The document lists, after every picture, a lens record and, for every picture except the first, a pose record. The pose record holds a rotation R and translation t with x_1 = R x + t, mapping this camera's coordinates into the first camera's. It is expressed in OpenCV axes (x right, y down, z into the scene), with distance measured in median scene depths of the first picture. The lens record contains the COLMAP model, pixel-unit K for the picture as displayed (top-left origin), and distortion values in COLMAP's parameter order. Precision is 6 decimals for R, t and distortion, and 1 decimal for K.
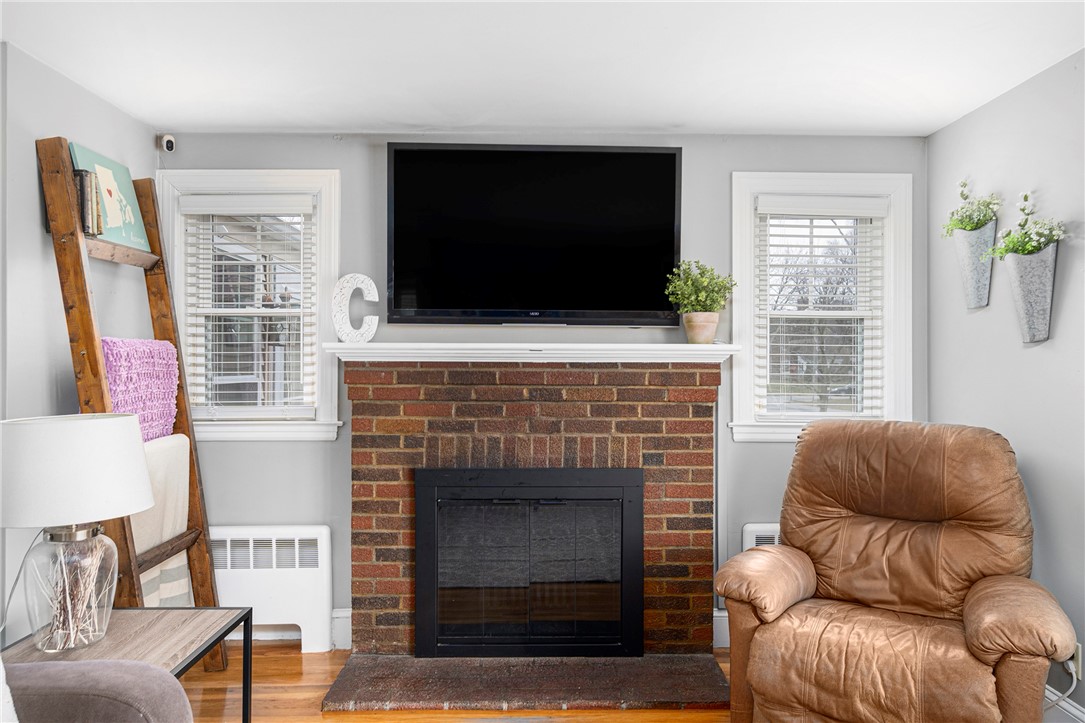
lens RADIAL K [[713.5, 0, 542.5], [0, 713.5, 361.5], [0, 0, 1]] dist [0.008043, -0.000699]
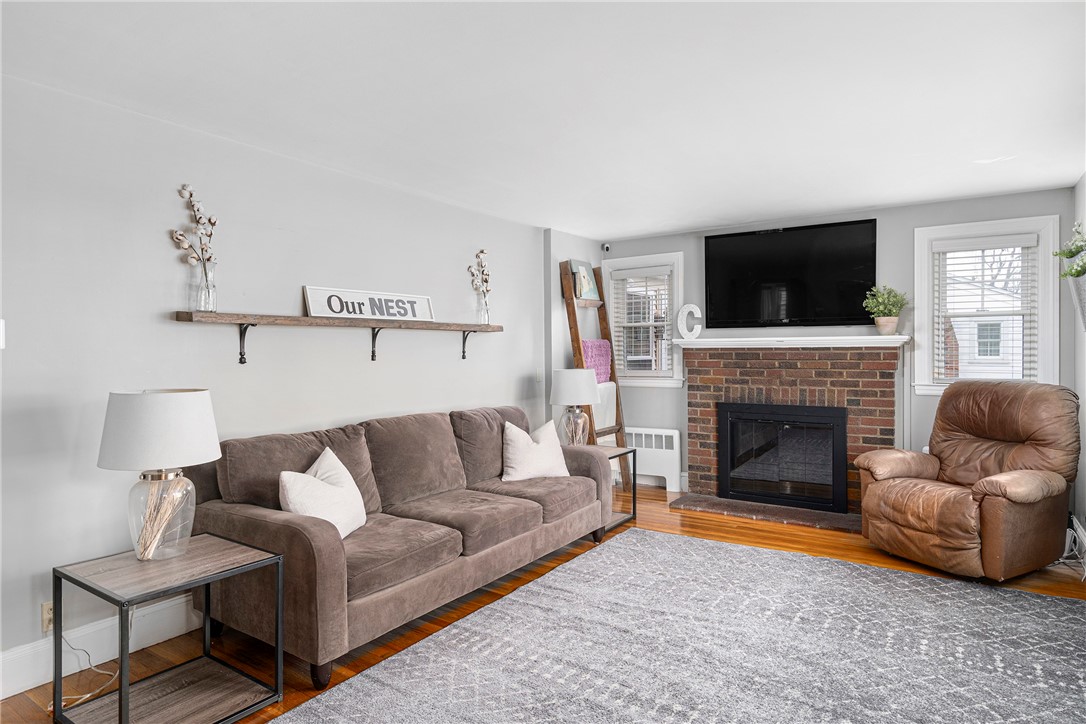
lens RADIAL K [[626.7, 0, 543.0], [0, 626.7, 362.0], [0, 0, 1]] dist [0.000976, -0.000183]
pose [[0.823238, 0.001931, -0.567693, 0.401787], [0.010781, 0.999761, 0.019034, 0.001107], [0.567594, -0.021789, 0.823020, -0.688794]]
